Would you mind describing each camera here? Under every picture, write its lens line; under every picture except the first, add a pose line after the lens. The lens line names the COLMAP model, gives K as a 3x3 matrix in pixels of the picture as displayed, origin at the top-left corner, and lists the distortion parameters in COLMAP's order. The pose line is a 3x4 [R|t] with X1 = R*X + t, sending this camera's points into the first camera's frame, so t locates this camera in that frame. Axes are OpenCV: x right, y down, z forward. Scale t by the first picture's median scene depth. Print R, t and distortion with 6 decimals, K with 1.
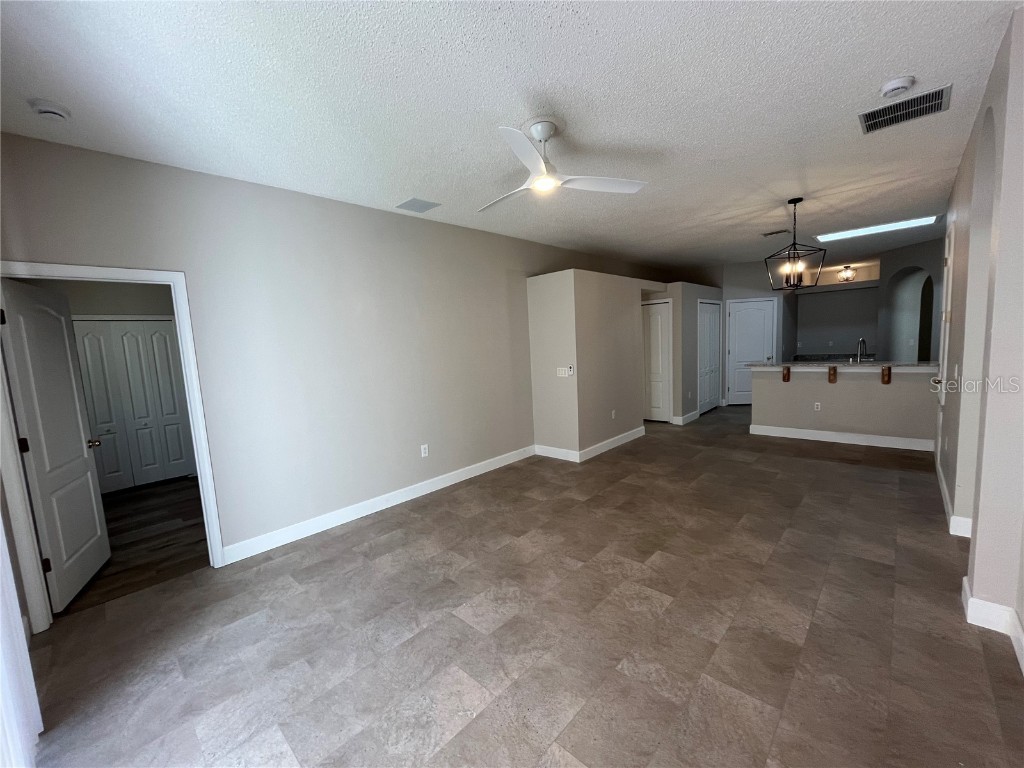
lens RADIAL K [[413.9, 0, 509.1], [0, 413.9, 386.7], [0, 0, 1]] dist [-0.002376, 0.000093]
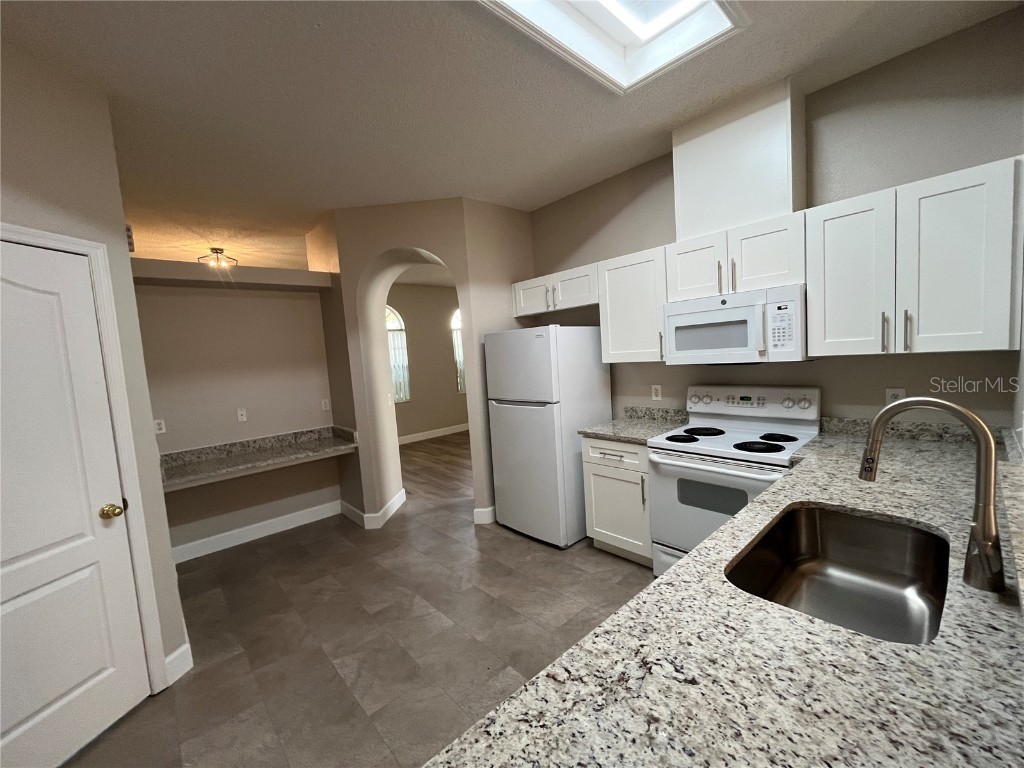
lens RADIAL K [[413.9, 0, 509.1], [0, 413.9, 386.7], [0, 0, 1]] dist [-0.002376, 0.000093]
pose [[0.082916, -0.034646, 0.995954, 0.711969], [0.173379, 0.984656, 0.019819, -0.171273], [-0.981359, 0.171034, 0.087650, 1.258098]]
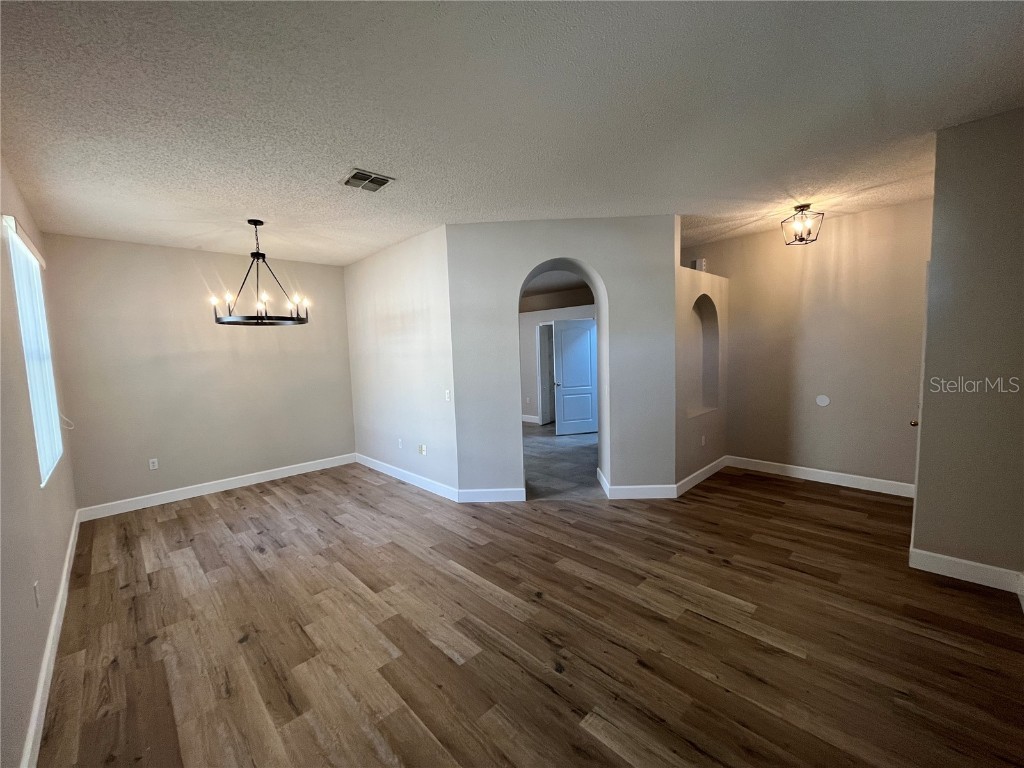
lens RADIAL K [[413.9, 0, 509.1], [0, 413.9, 386.7], [0, 0, 1]] dist [-0.002376, 0.000093]
pose [[-0.042205, 0.147476, -0.988165, 2.440016], [-0.070876, 0.986112, 0.150196, -0.299300], [0.996592, 0.076376, -0.031166, 1.403516]]
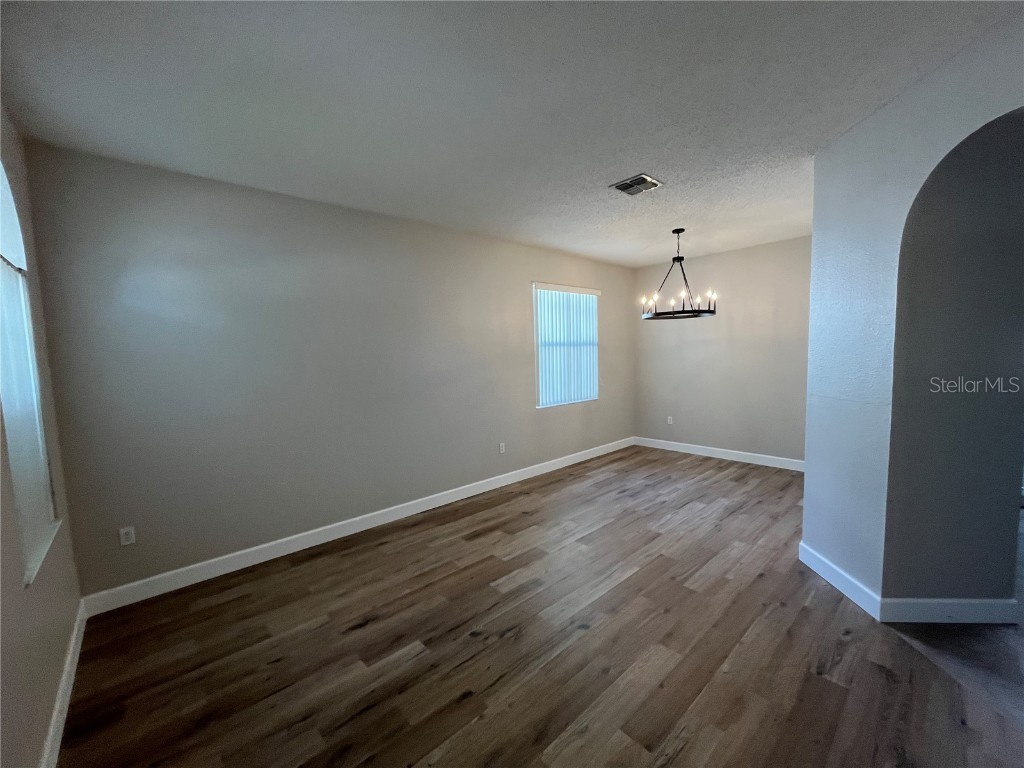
lens RADIAL K [[413.9, 0, 509.1], [0, 413.9, 386.7], [0, 0, 1]] dist [-0.002376, 0.000093]
pose [[-0.993633, 0.077322, 0.081950, 1.964833], [0.091426, 0.978405, 0.185377, -0.320535], [-0.065846, 0.191689, -0.979244, 1.871868]]
